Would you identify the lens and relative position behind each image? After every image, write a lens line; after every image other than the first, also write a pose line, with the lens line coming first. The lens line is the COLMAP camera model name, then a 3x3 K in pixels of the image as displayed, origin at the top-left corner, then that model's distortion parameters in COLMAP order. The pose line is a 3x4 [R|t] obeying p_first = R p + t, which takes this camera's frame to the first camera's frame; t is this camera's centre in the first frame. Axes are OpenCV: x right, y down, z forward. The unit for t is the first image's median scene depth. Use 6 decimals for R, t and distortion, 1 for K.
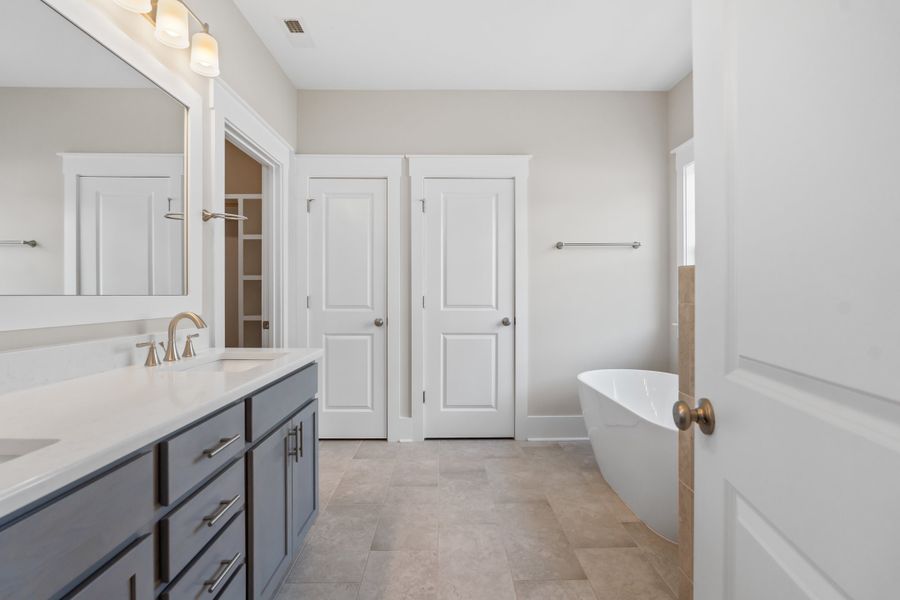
lens RADIAL K [[403.2, 0, 448.3], [0, 403.2, 294.6], [0, 0, 1]] dist [-0.000829, 0.000082]
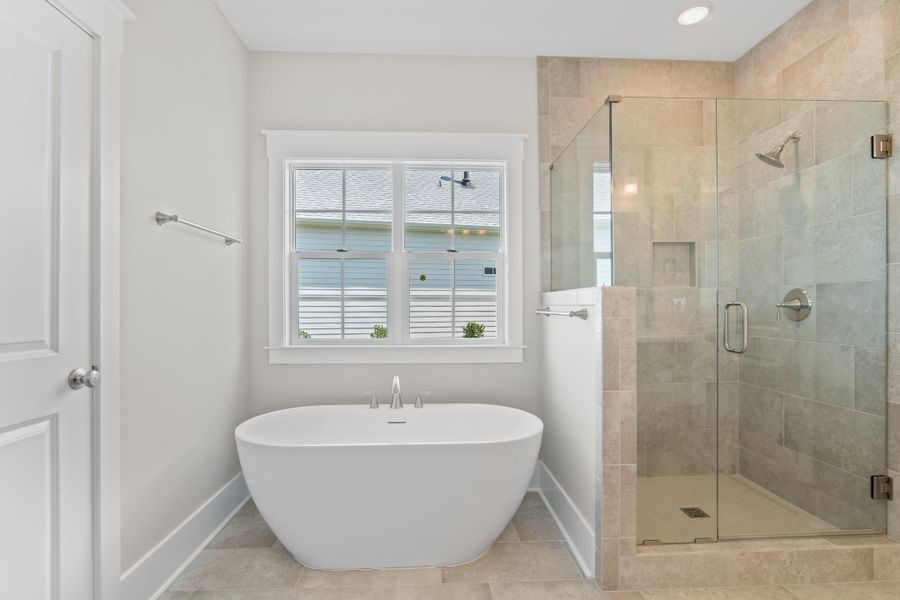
lens RADIAL K [[436.3, 0, 450.0], [0, 436.3, 300.0], [0, 0, 1]] dist [-0.002271, -0.000327]
pose [[-0.027825, 0.013591, 0.999520, -0.438626], [0.001809, 0.999907, -0.013545, -0.007770], [-0.999611, 0.001432, -0.027847, 0.915493]]
